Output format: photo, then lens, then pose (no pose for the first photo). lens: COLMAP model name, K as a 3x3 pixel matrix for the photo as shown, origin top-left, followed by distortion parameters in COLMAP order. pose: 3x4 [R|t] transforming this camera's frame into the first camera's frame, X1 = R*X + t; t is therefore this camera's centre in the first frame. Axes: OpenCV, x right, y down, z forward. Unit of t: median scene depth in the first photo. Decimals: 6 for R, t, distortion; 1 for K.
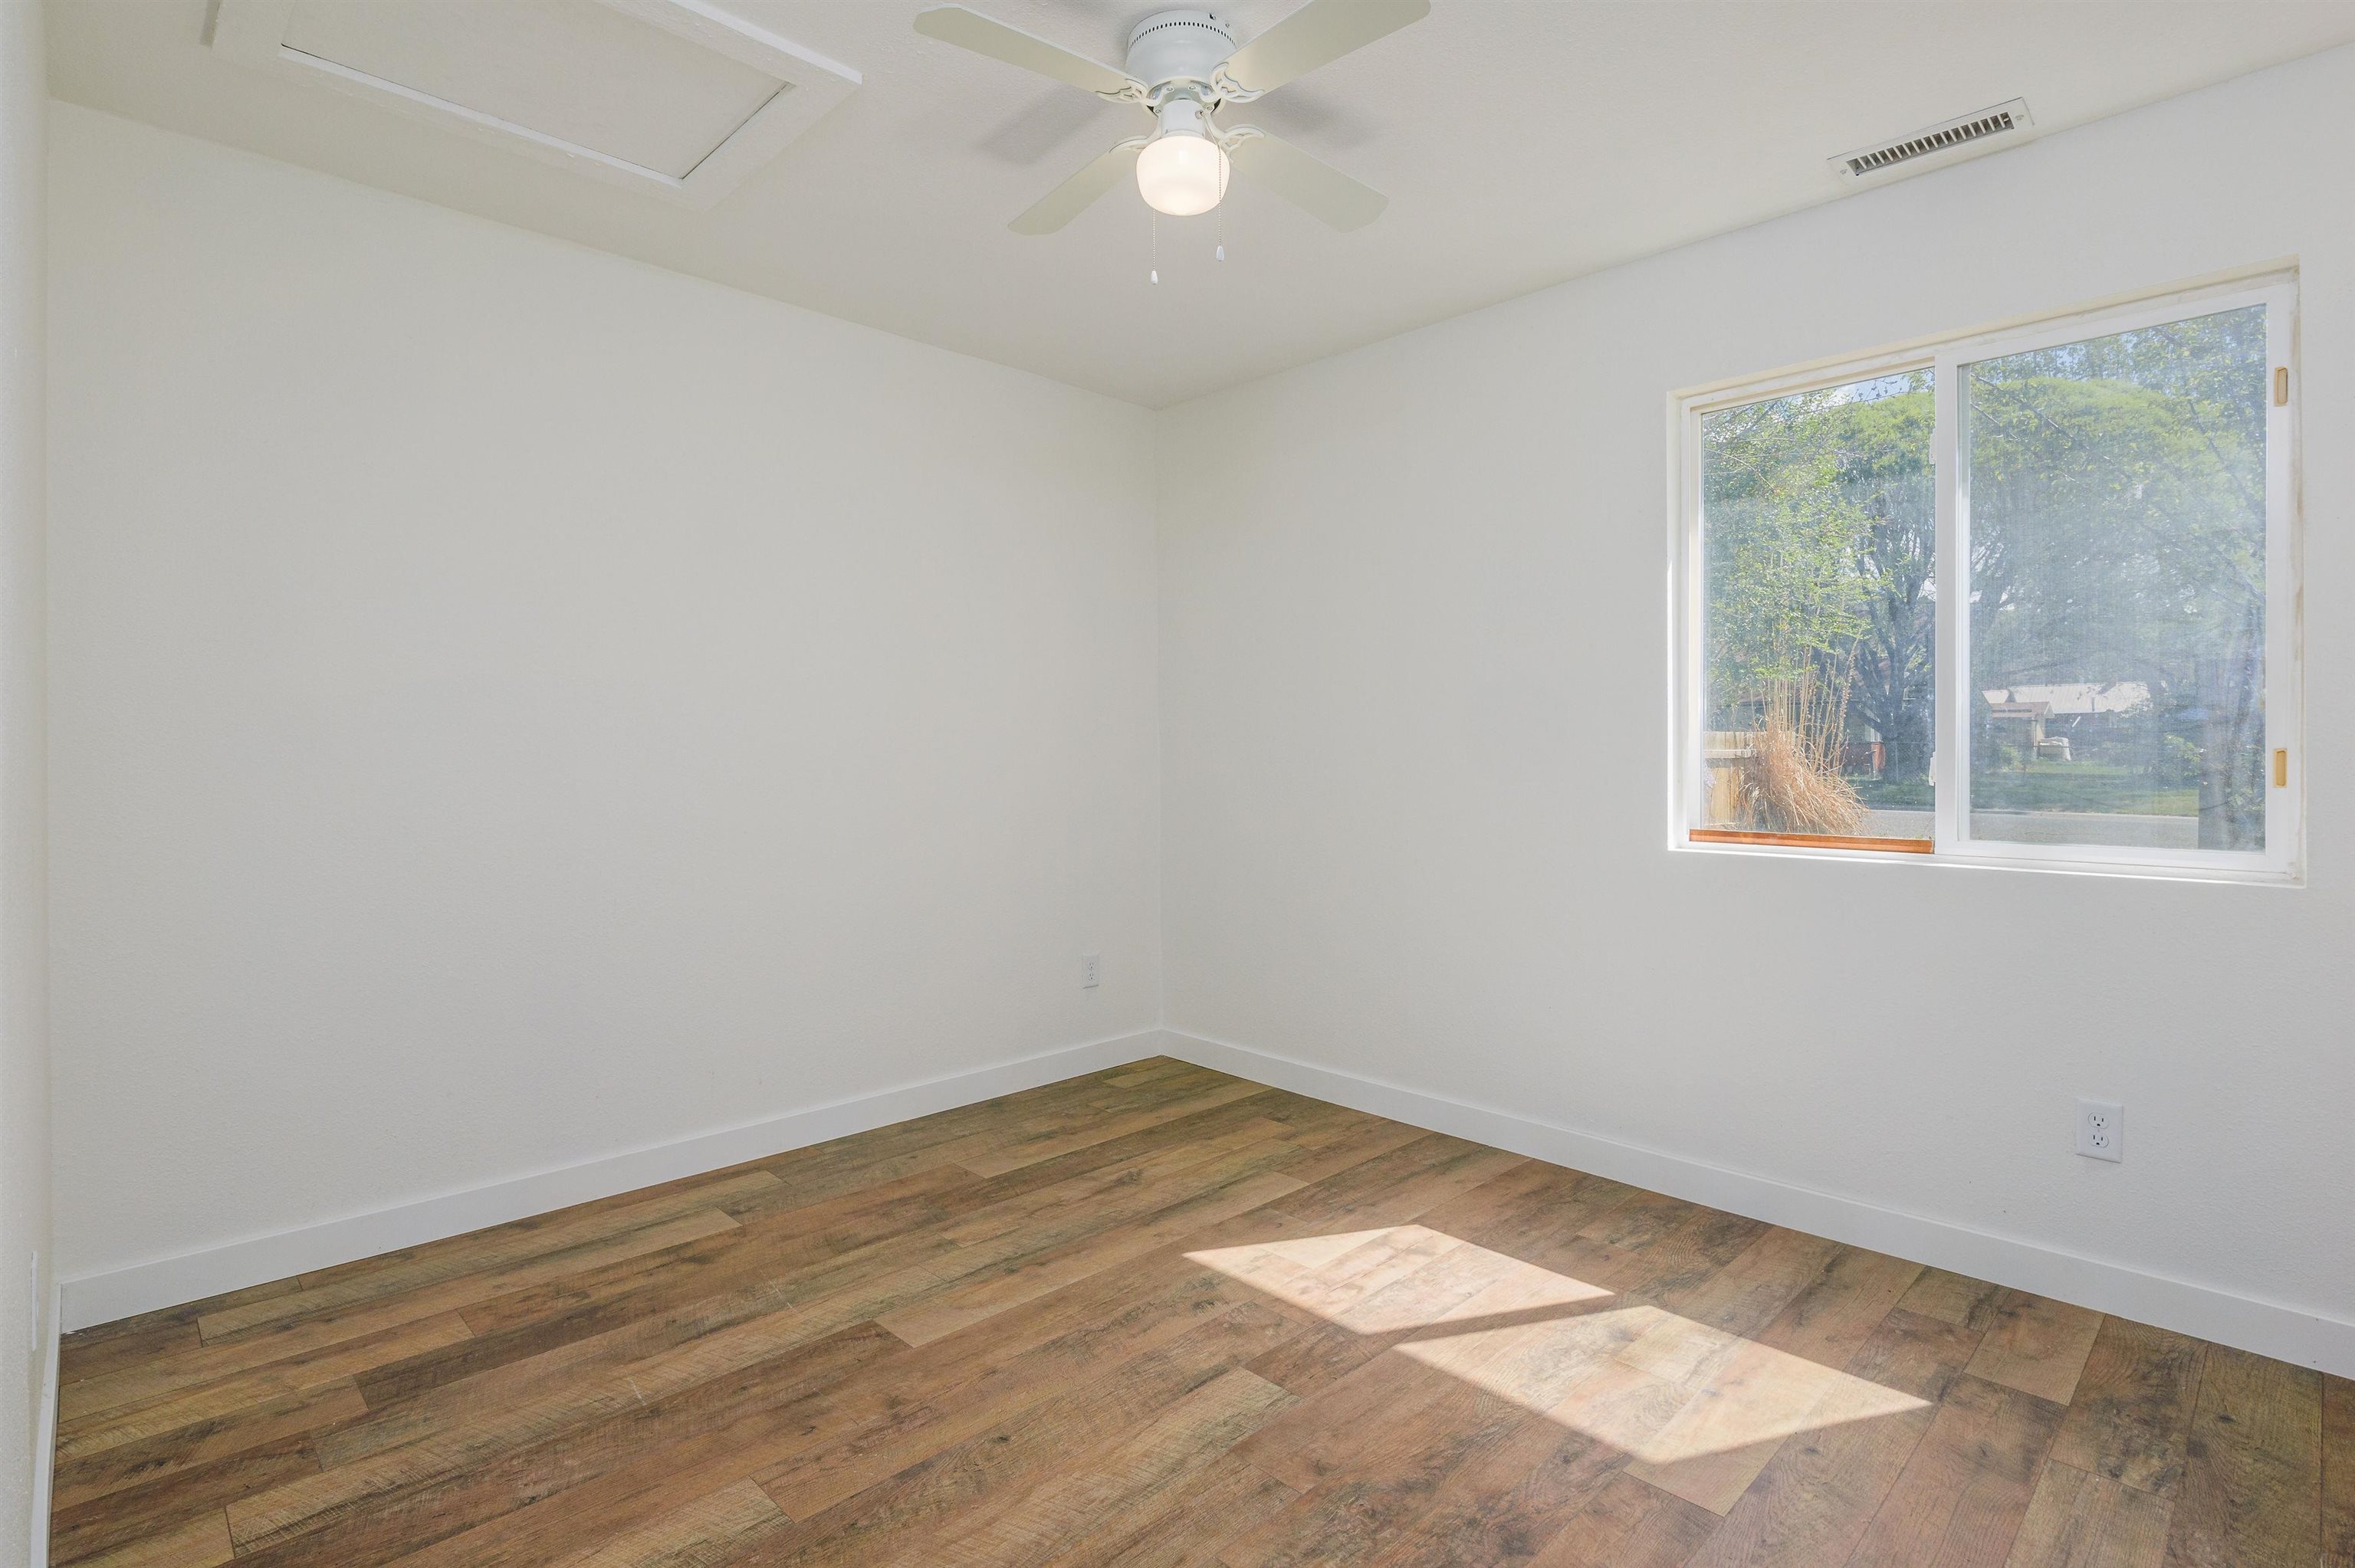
lens RADIAL K [[1138.4, 0, 1161.9], [0, 1138.4, 775.9], [0, 0, 1]] dist [-0.010686, -0.004190]
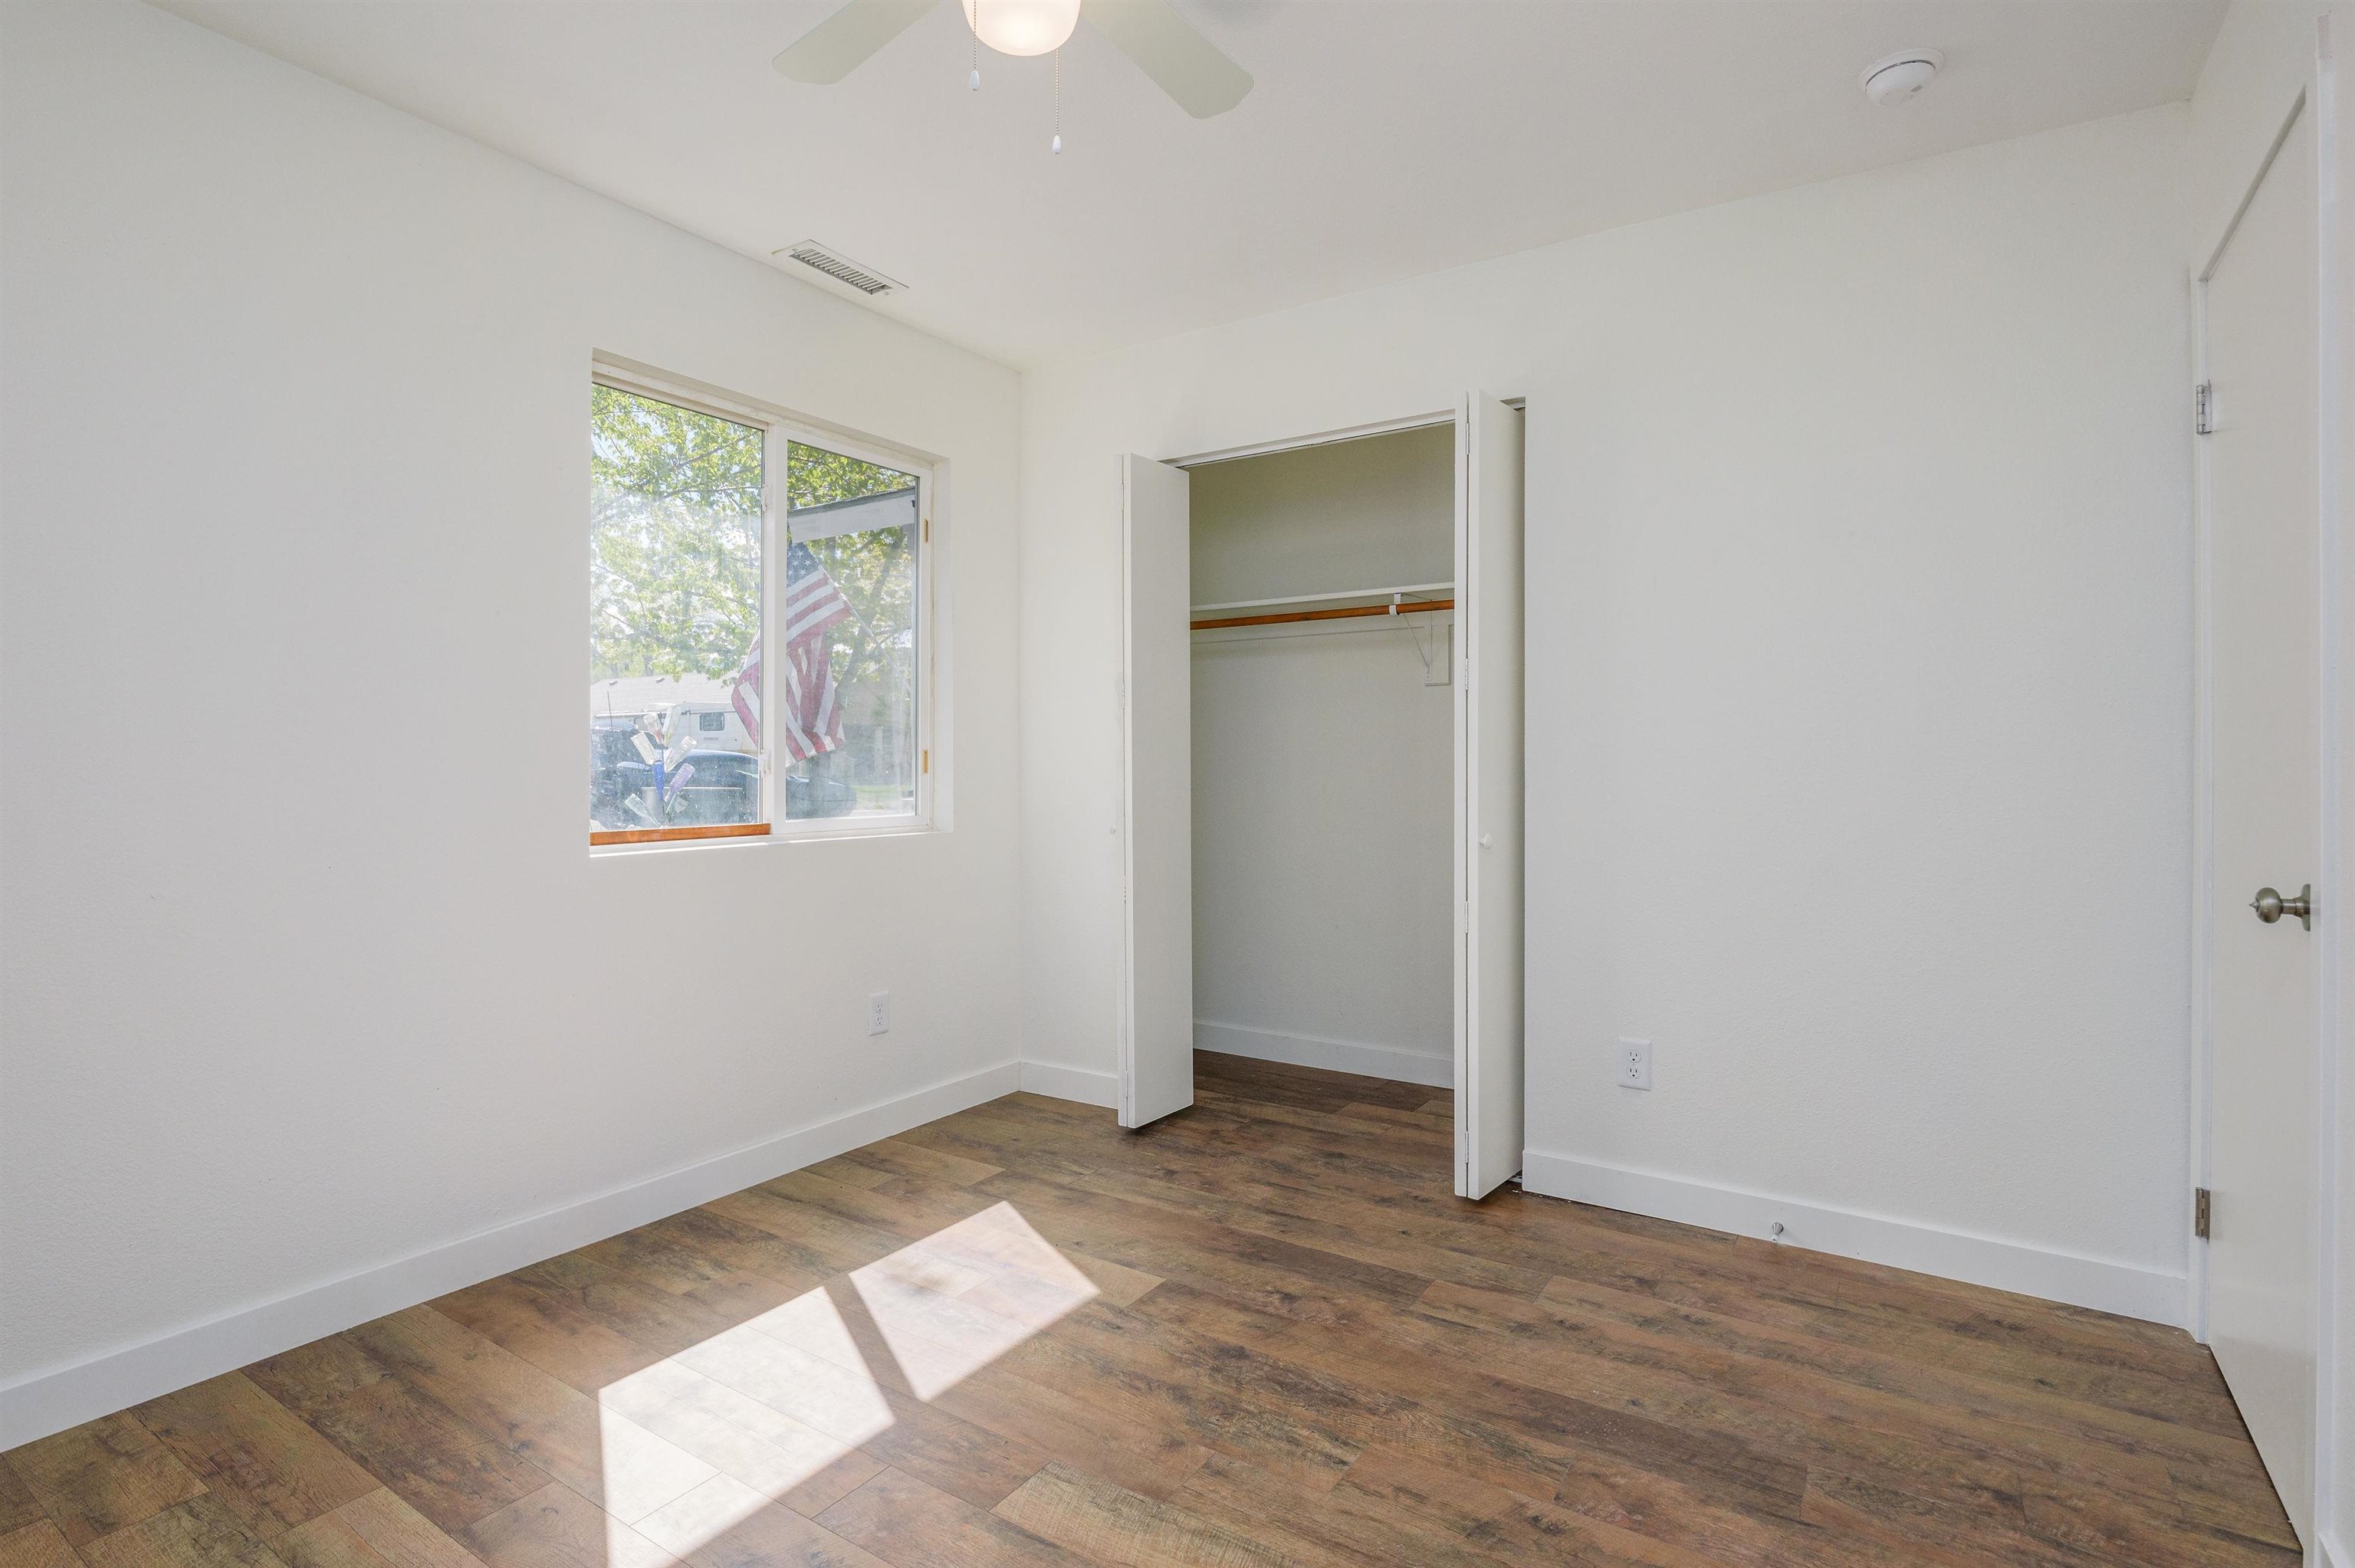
lens RADIAL K [[1138.4, 0, 1160.7], [0, 1138.4, 771.3], [0, 0, 1]] dist [-0.010686, -0.004190]
pose [[-0.208393, -0.008330, 0.978010, -0.639934], [0.020485, 0.999707, 0.012880, -0.006451], [-0.977831, 0.022719, -0.208161, 0.907579]]
